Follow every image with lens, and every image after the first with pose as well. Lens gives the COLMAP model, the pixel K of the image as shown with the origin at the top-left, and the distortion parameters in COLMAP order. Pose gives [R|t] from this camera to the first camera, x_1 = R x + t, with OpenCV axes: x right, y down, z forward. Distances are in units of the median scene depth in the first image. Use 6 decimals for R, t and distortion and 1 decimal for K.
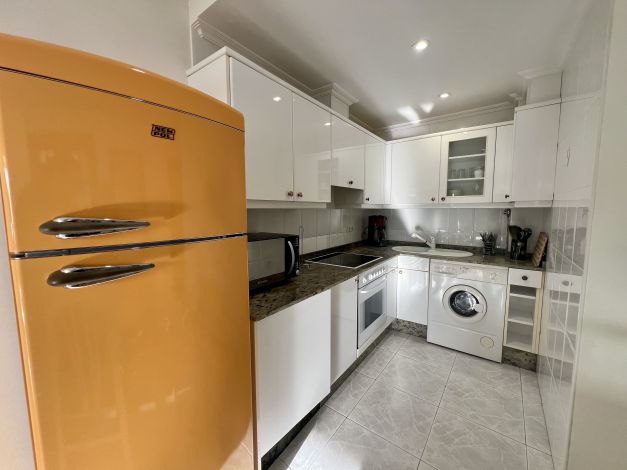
lens RADIAL K [[253.9, 0, 312.9], [0, 253.9, 236.3], [0, 0, 1]] dist [0.001678, -0.000859]
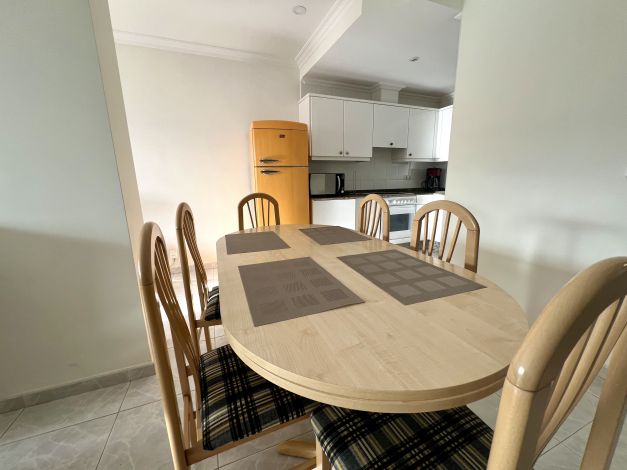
lens RADIAL K [[253.9, 0, 309.5], [0, 253.9, 237.2], [0, 0, 1]] dist [0.001678, -0.000859]
pose [[0.862933, 0.096455, -0.496028, 0.777938], [-0.037810, 0.991186, 0.126964, 0.260457], [0.503903, -0.090807, 0.858974, -0.959577]]
